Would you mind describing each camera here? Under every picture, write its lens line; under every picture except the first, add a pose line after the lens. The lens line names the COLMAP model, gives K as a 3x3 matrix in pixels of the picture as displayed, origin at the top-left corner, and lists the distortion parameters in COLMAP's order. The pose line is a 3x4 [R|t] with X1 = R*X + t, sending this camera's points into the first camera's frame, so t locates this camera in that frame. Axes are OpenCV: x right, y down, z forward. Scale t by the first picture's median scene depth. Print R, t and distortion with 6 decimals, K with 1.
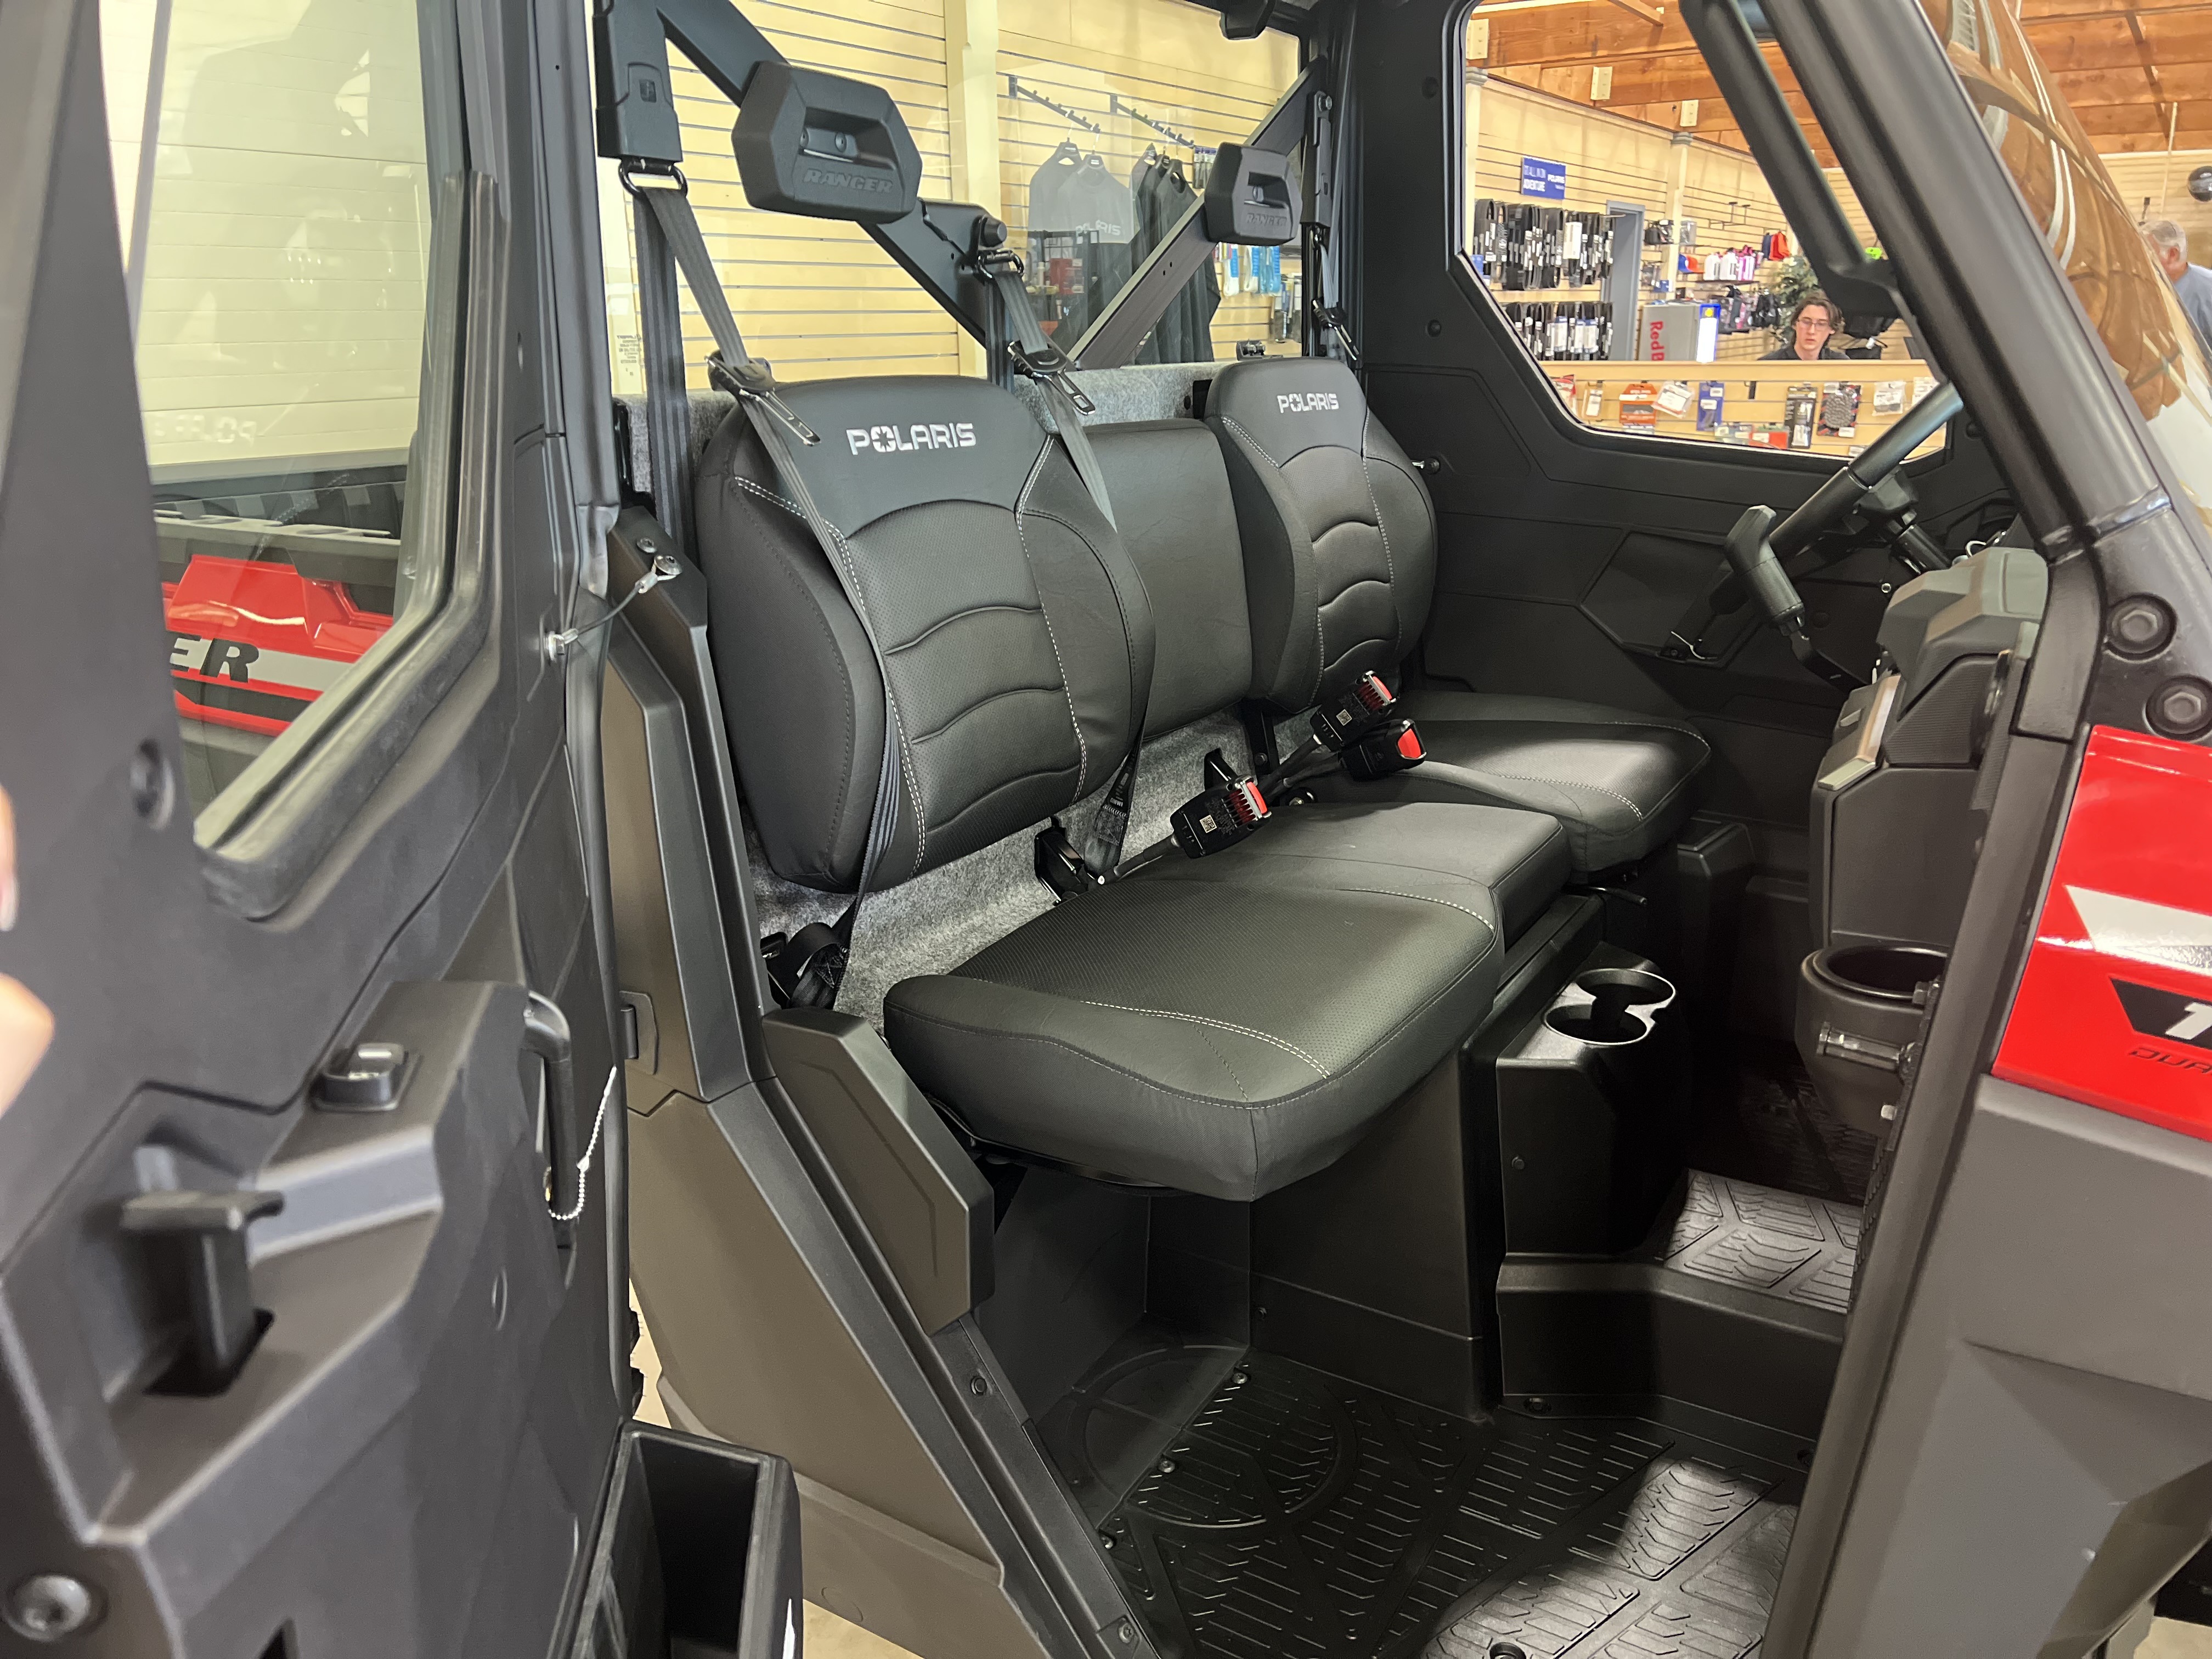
lens RADIAL K [[1704.0, 0, 1101.8], [0, 1704.0, 829.4], [0, 0, 1]] dist [0.042572, -0.061584]
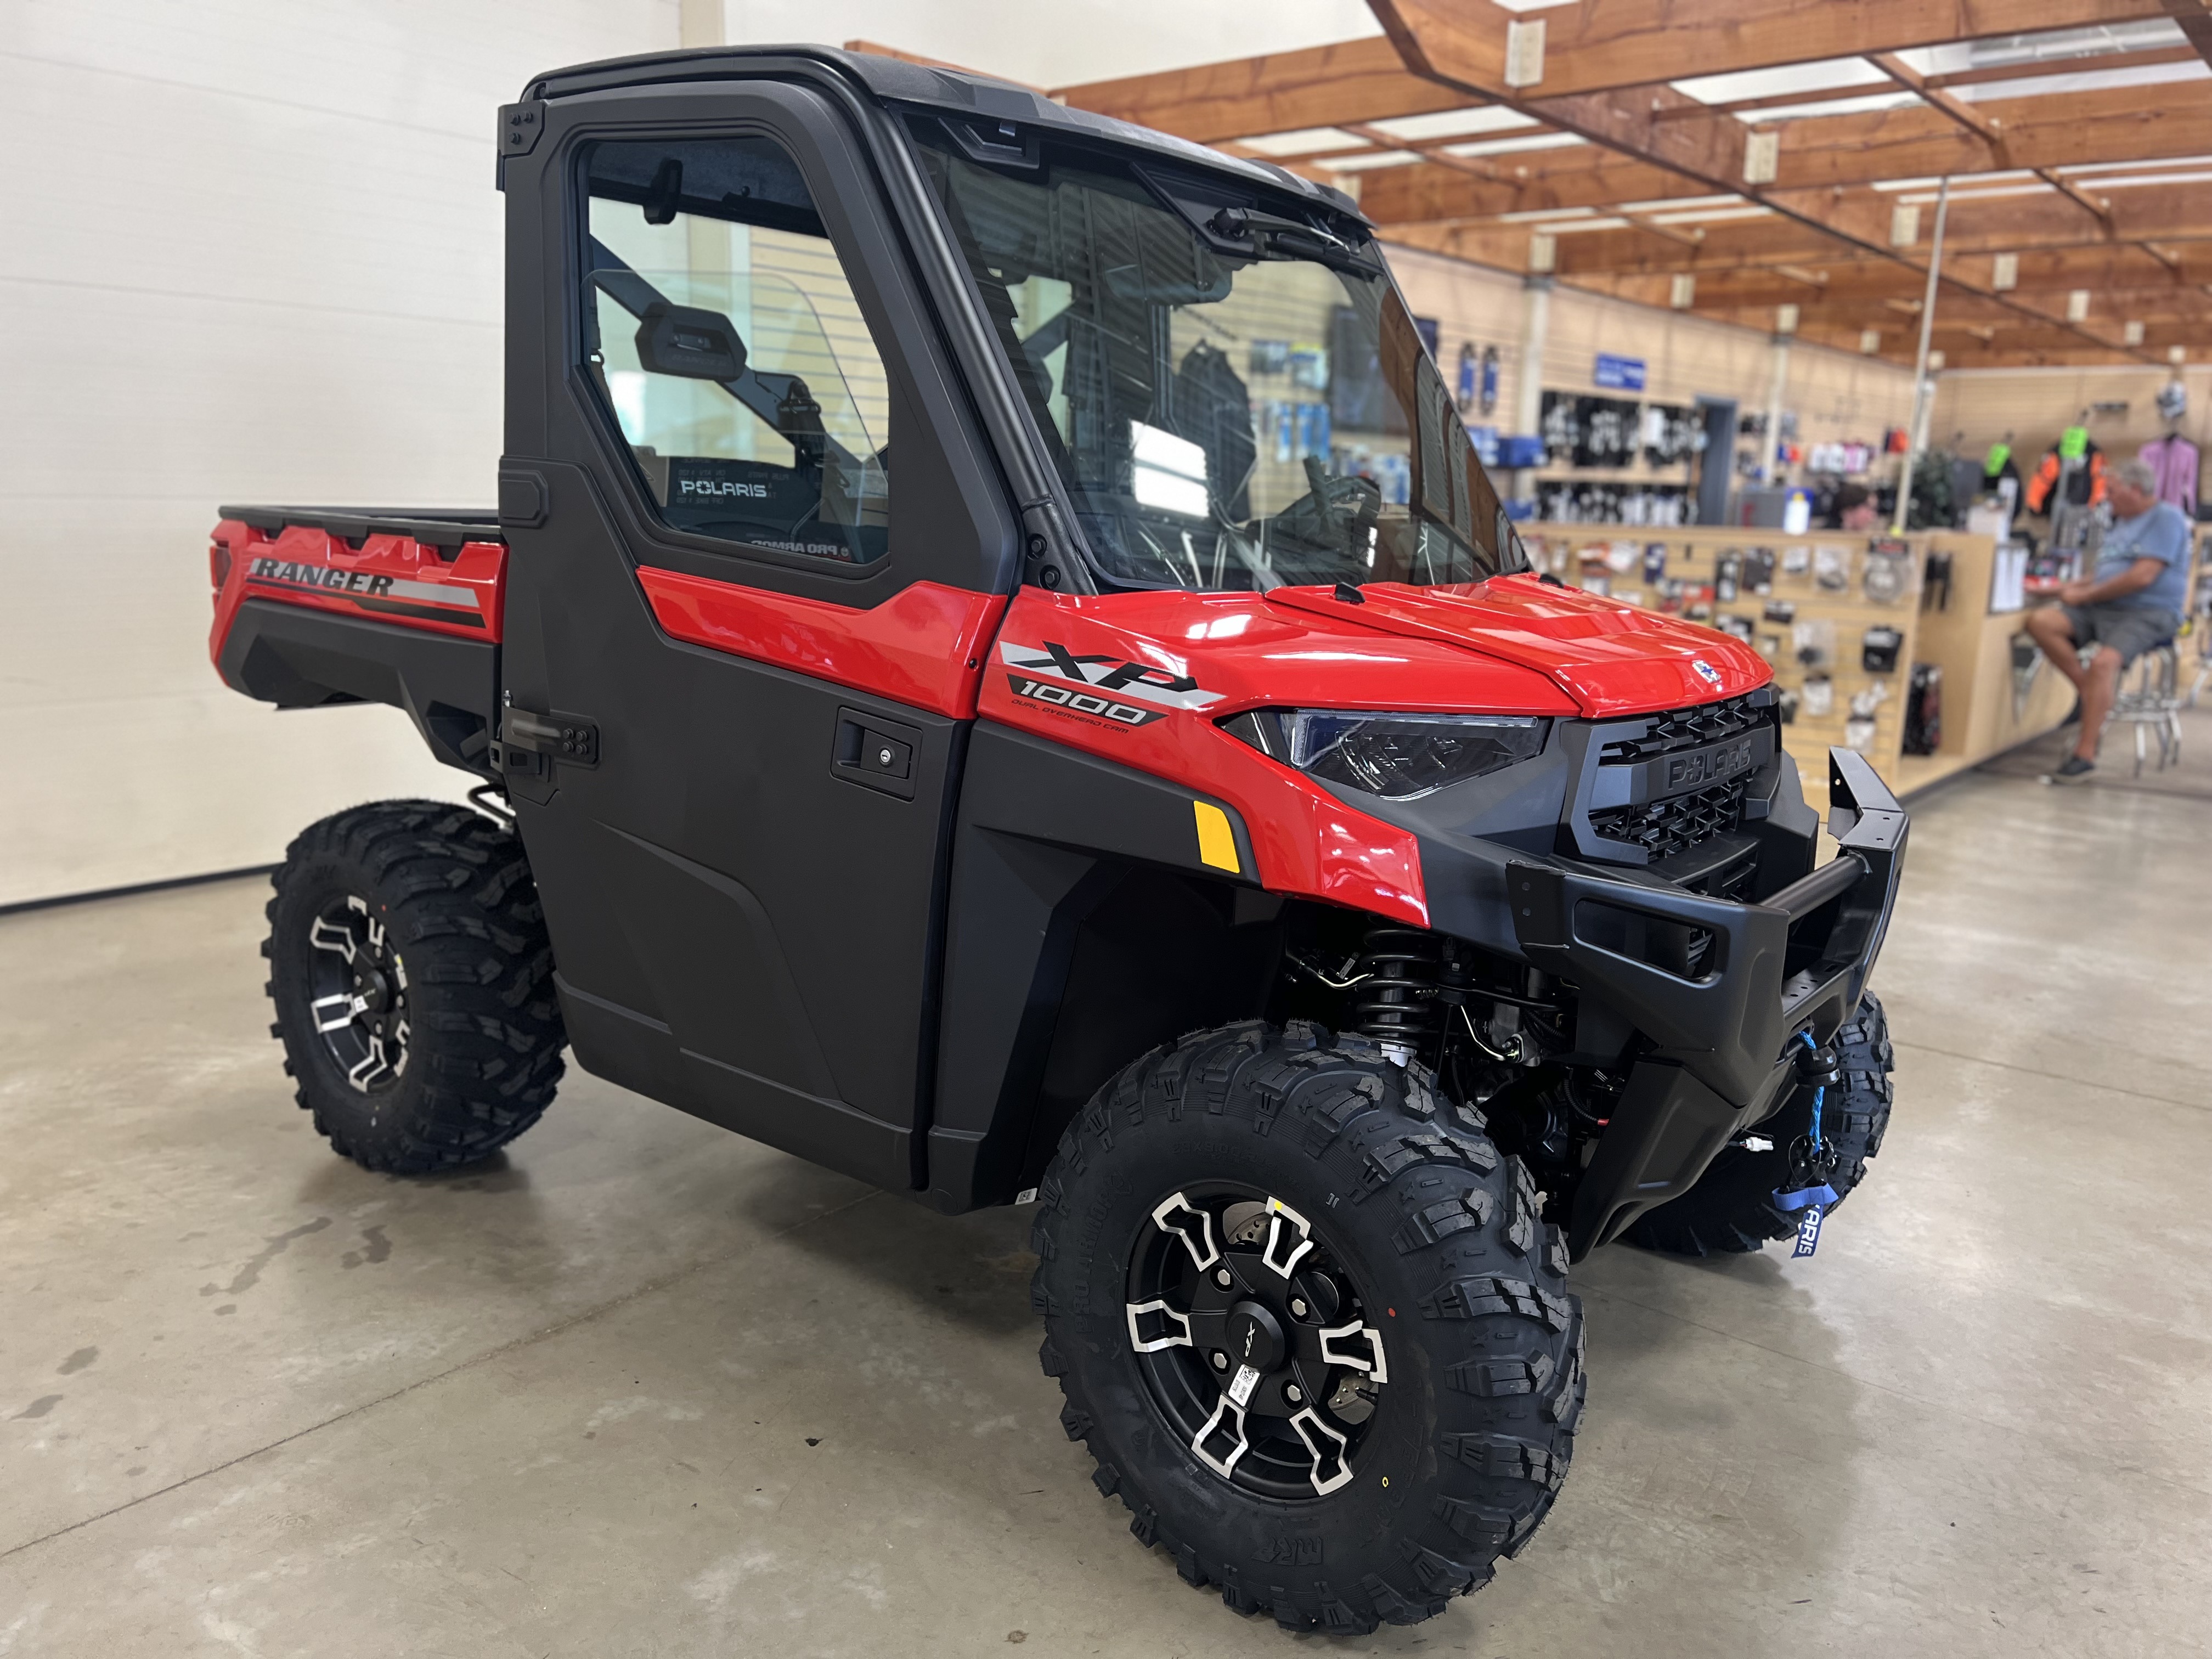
lens RADIAL K [[1704.0, 0, 1092.6], [0, 1704.0, 841.9], [0, 0, 1]] dist [0.042572, -0.061584]
pose [[0.989279, 0.066534, -0.130000, 0.086361], [-0.077540, 0.993651, -0.081520, 0.043563], [0.123751, 0.090727, 0.988157, -0.122561]]
